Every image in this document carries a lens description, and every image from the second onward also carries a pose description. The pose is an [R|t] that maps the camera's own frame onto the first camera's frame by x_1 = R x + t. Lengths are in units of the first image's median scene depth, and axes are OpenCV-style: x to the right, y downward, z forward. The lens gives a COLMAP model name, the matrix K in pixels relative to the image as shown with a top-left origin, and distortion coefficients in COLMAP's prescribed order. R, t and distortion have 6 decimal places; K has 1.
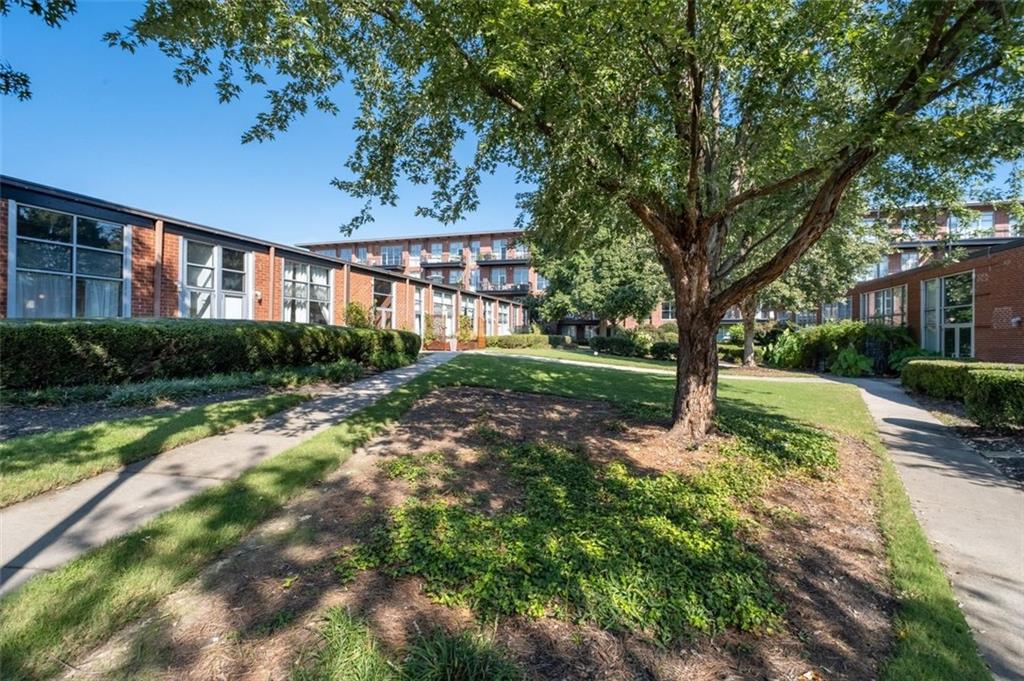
lens RADIAL K [[438.1, 0, 502.8], [0, 438.1, 335.7], [0, 0, 1]] dist [0.001942, 0.000182]
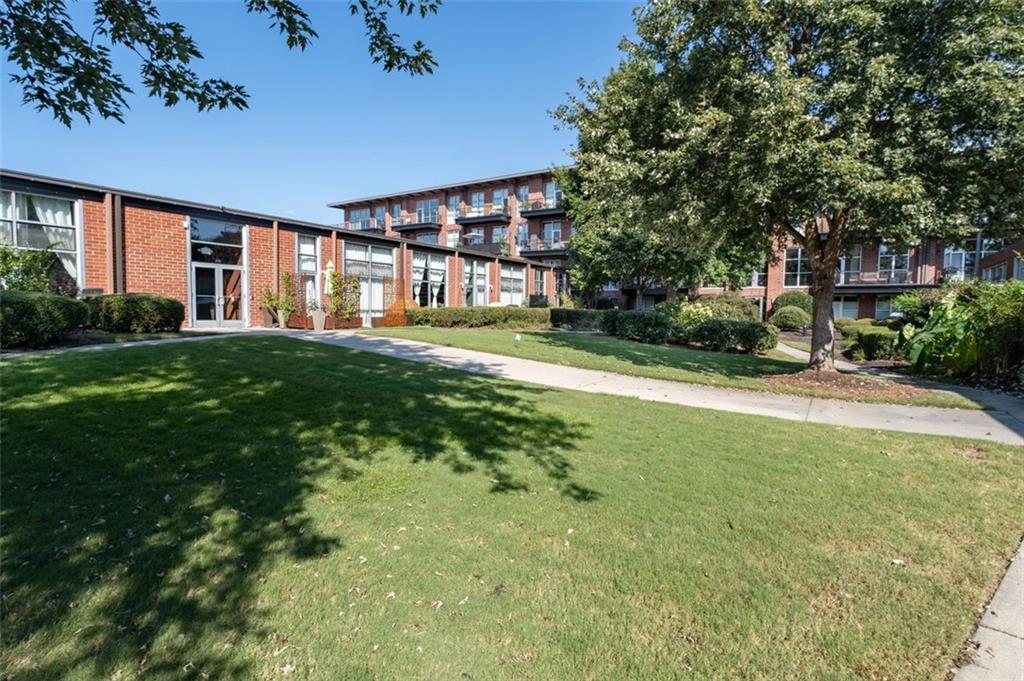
lens RADIAL K [[494.3, 0, 519.0], [0, 494.3, 341.4], [0, 0, 1]] dist [0.001810, -0.000634]
pose [[0.968197, 0.017156, -0.249601, 0.148886], [-0.003182, 0.998410, 0.056283, 0.003725], [0.250170, -0.053699, 0.966712, 0.163123]]
